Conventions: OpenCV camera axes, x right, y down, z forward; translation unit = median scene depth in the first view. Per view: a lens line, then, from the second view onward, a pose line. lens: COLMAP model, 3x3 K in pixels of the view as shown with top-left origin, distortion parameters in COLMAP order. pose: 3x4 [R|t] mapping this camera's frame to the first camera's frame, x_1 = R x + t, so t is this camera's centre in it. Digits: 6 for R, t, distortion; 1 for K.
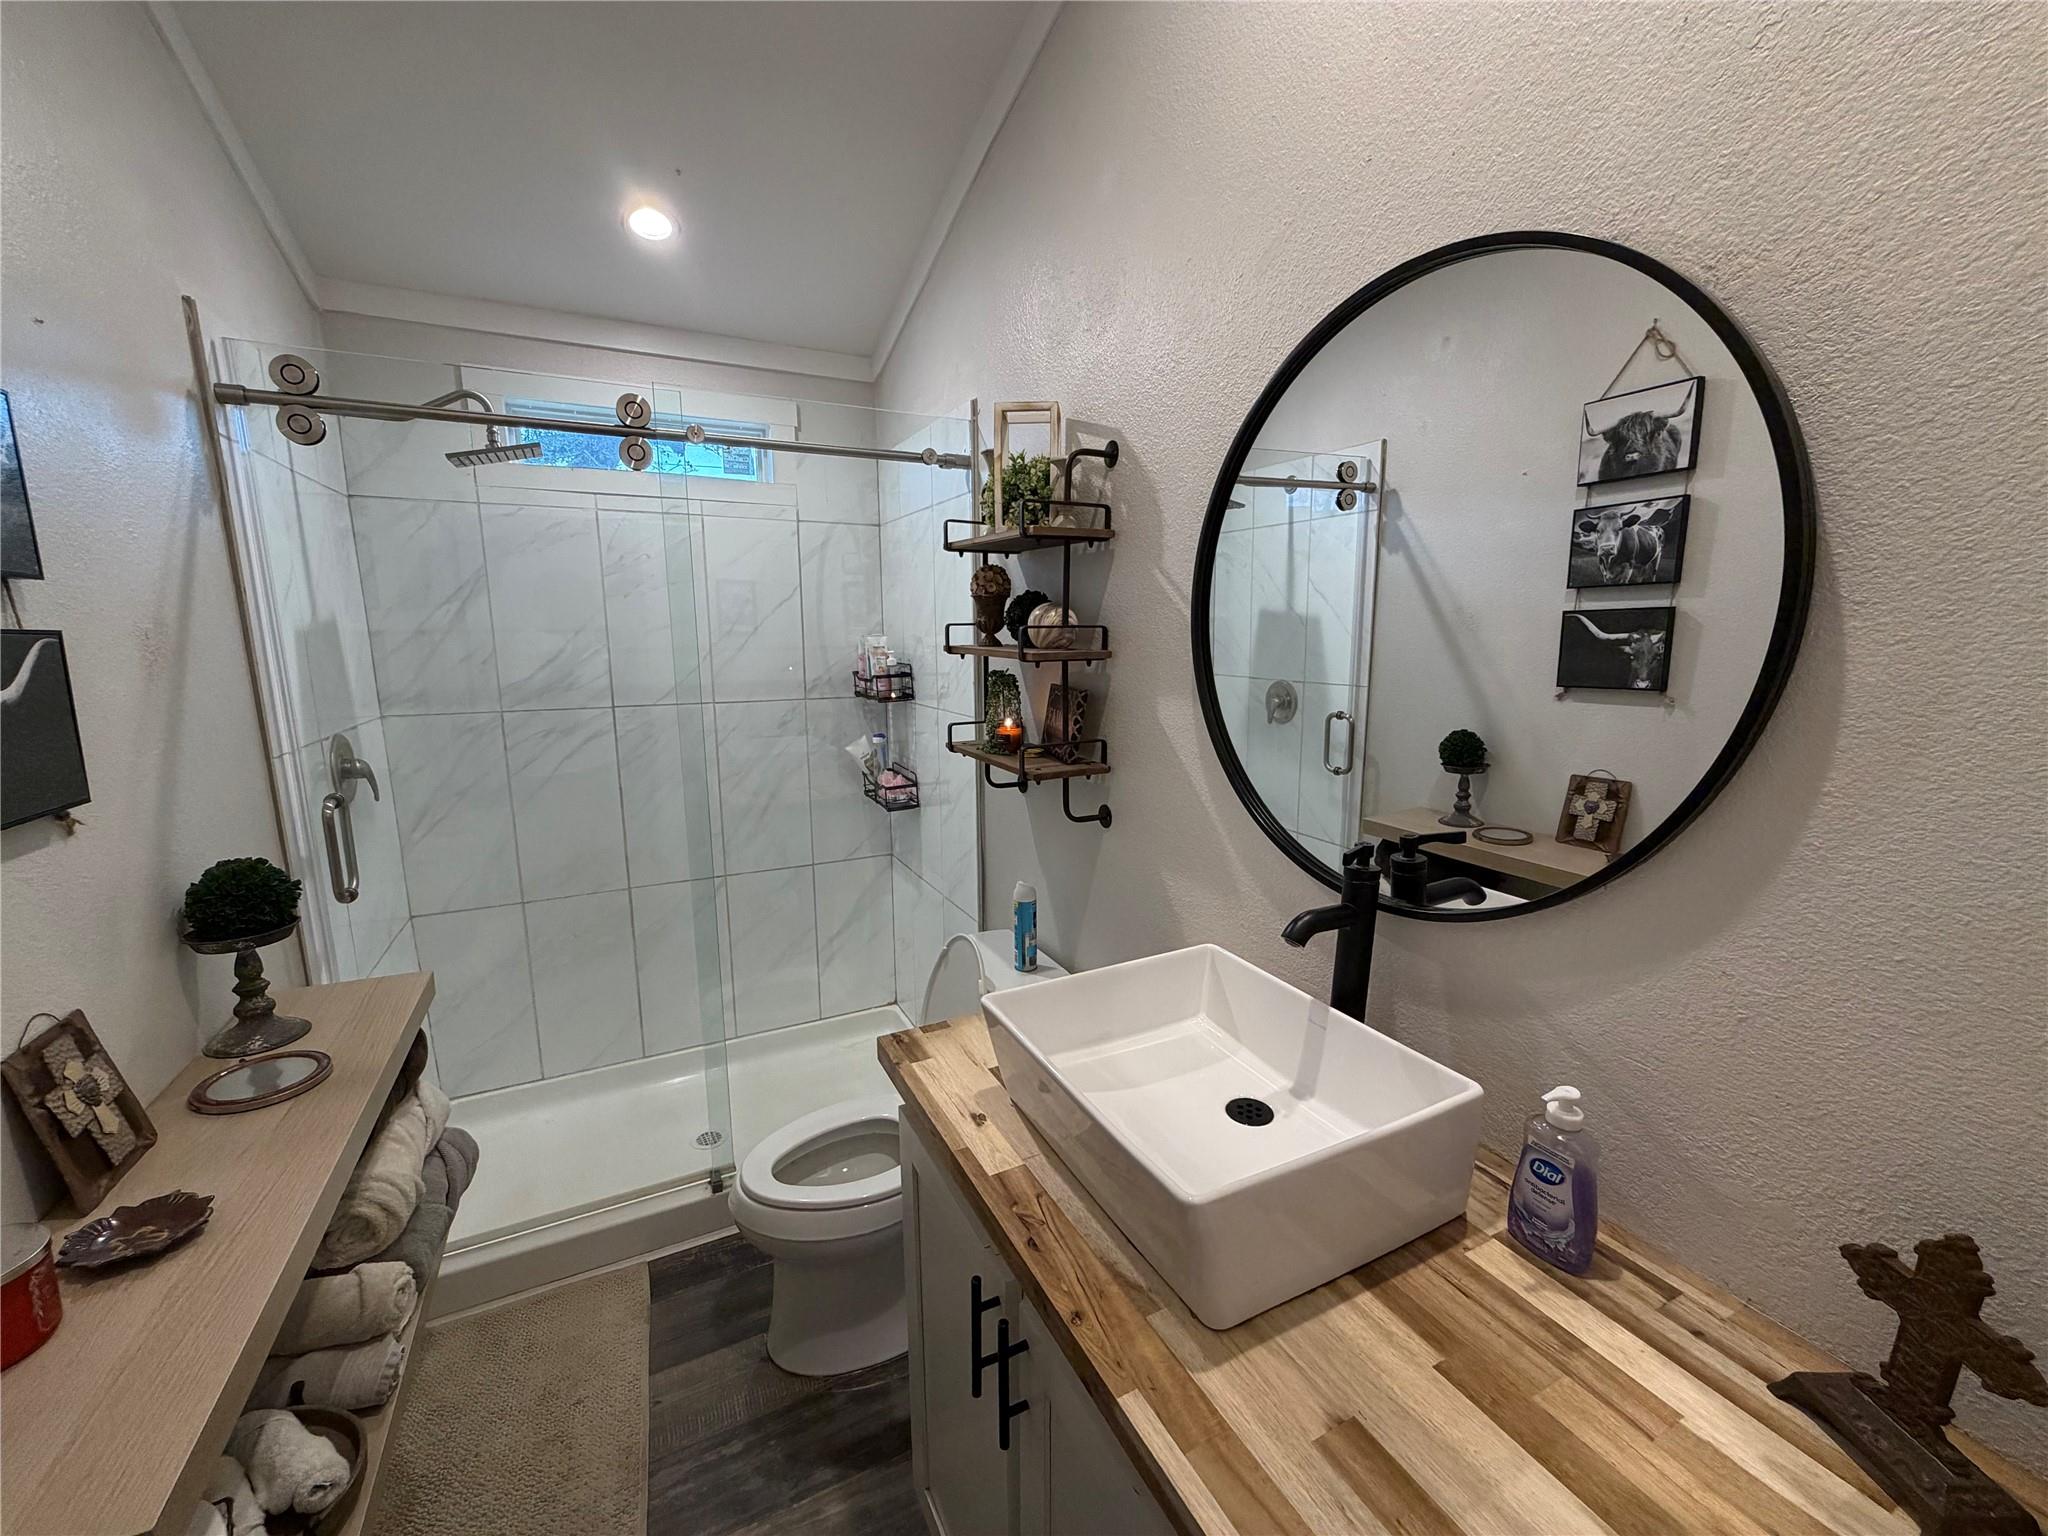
lens RADIAL K [[815.3, 0, 1020.2], [0, 815.3, 768.4], [0, 0, 1]] dist [-0.000426, 0.000201]
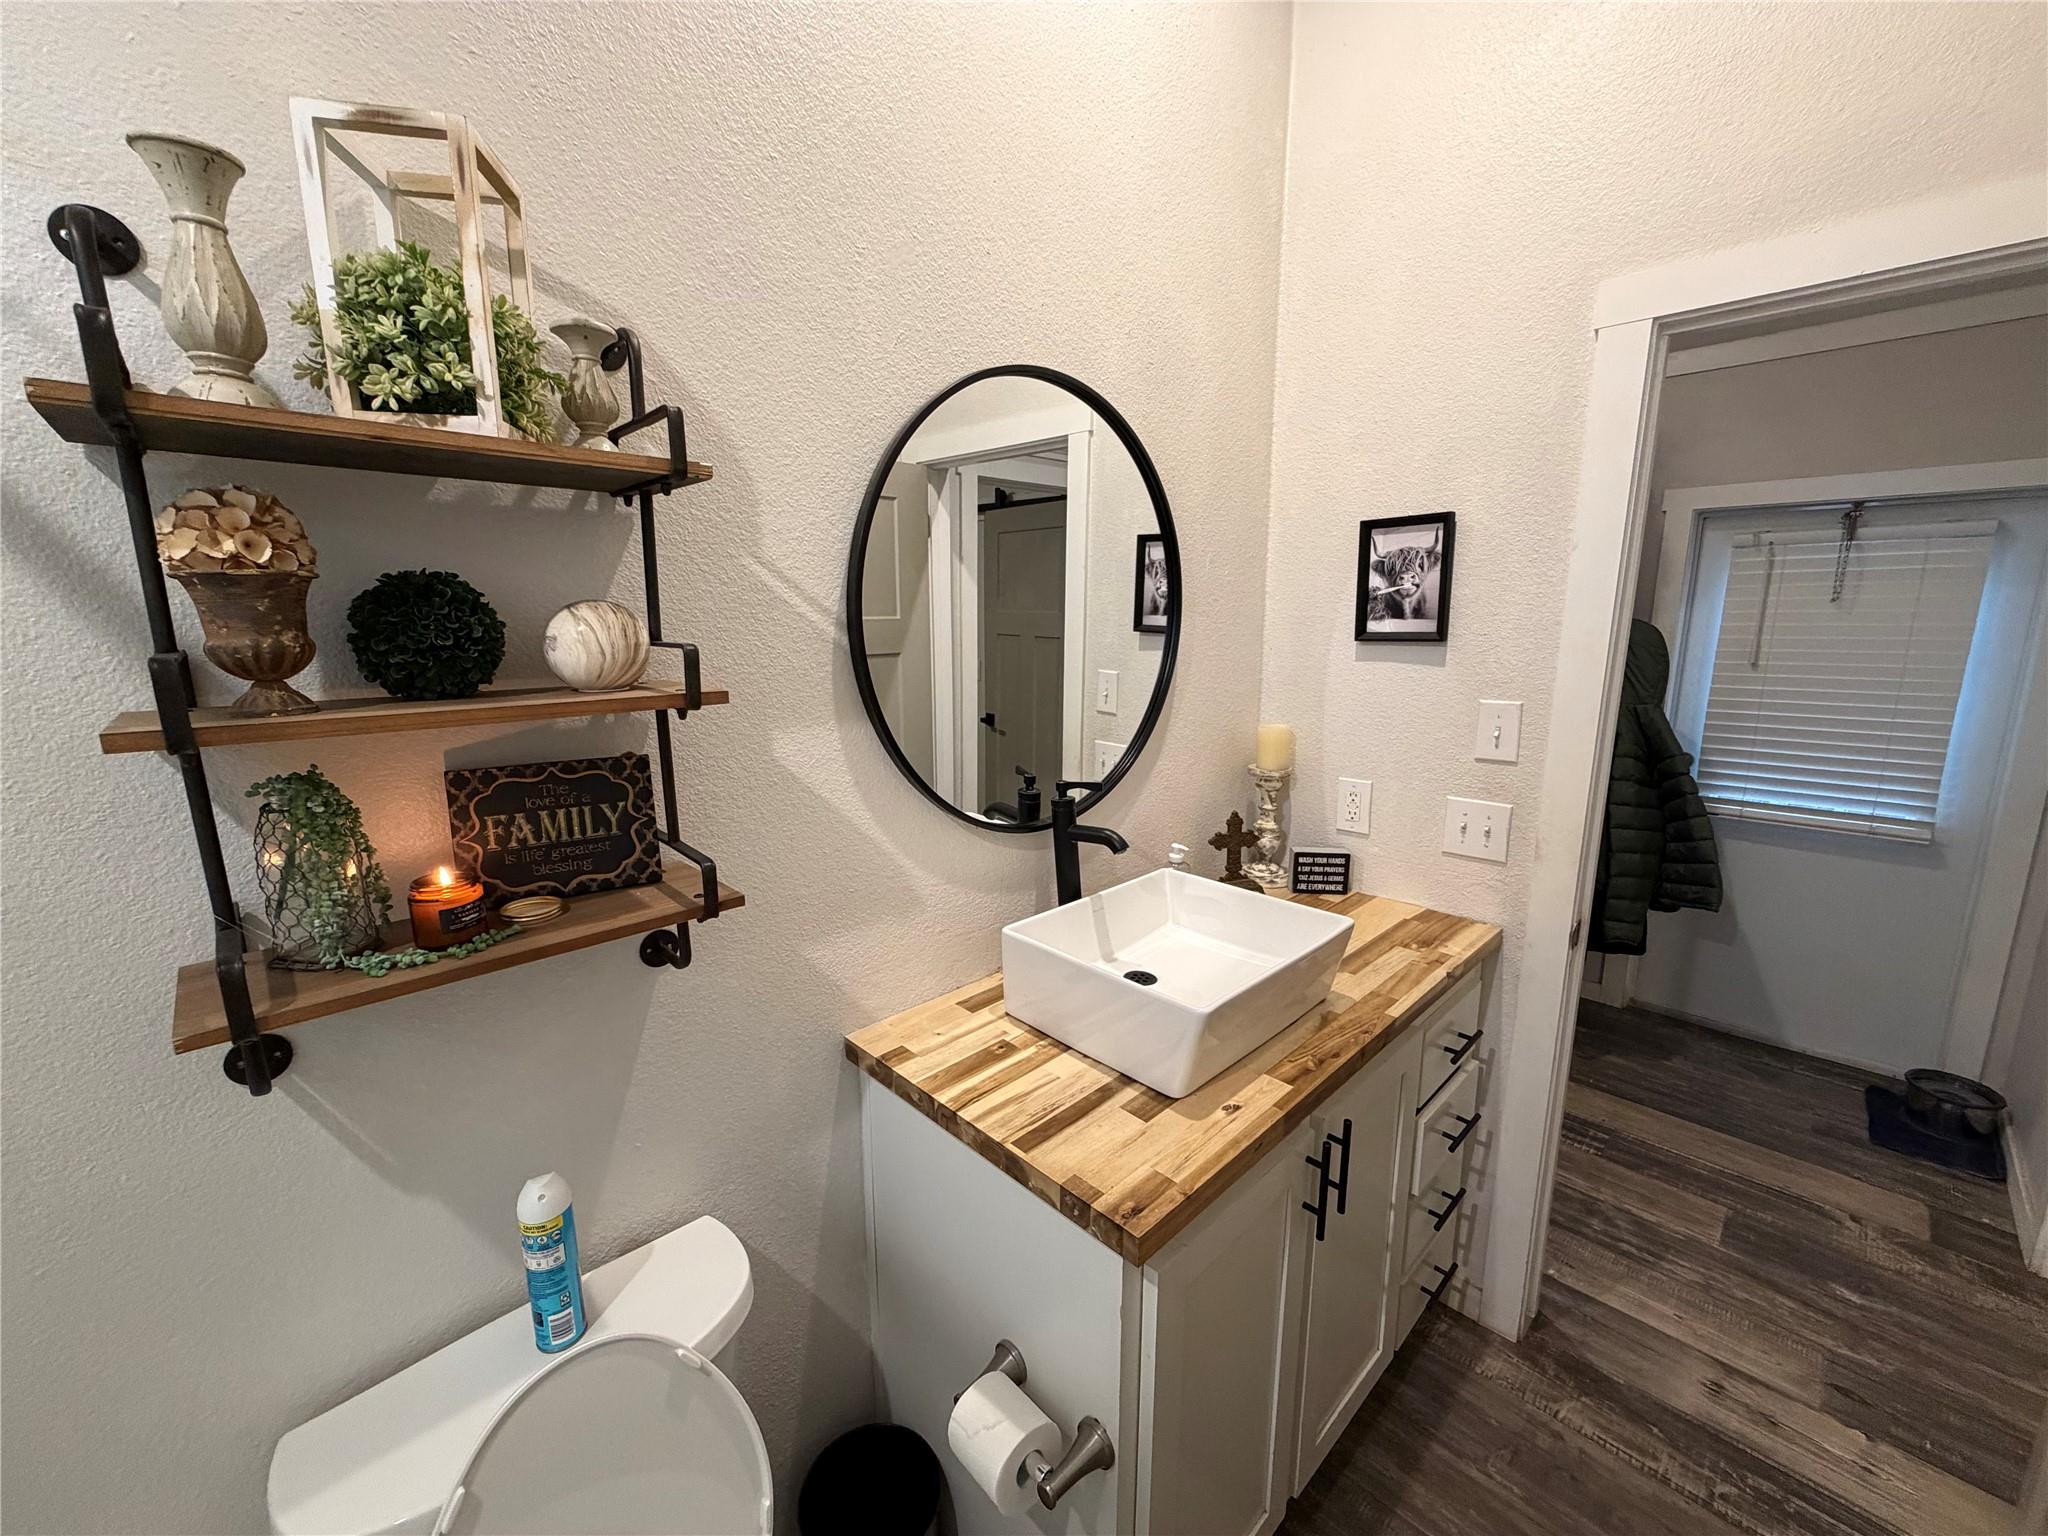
lens RADIAL K [[815.3, 0, 1025.1], [0, 815.3, 760.9], [0, 0, 1]] dist [-0.000426, 0.000201]
pose [[-0.297885, -0.174720, 0.938476, -0.895811], [0.174708, 0.956524, 0.233534, -0.289442], [-0.938478, 0.233526, -0.254409, 1.451886]]
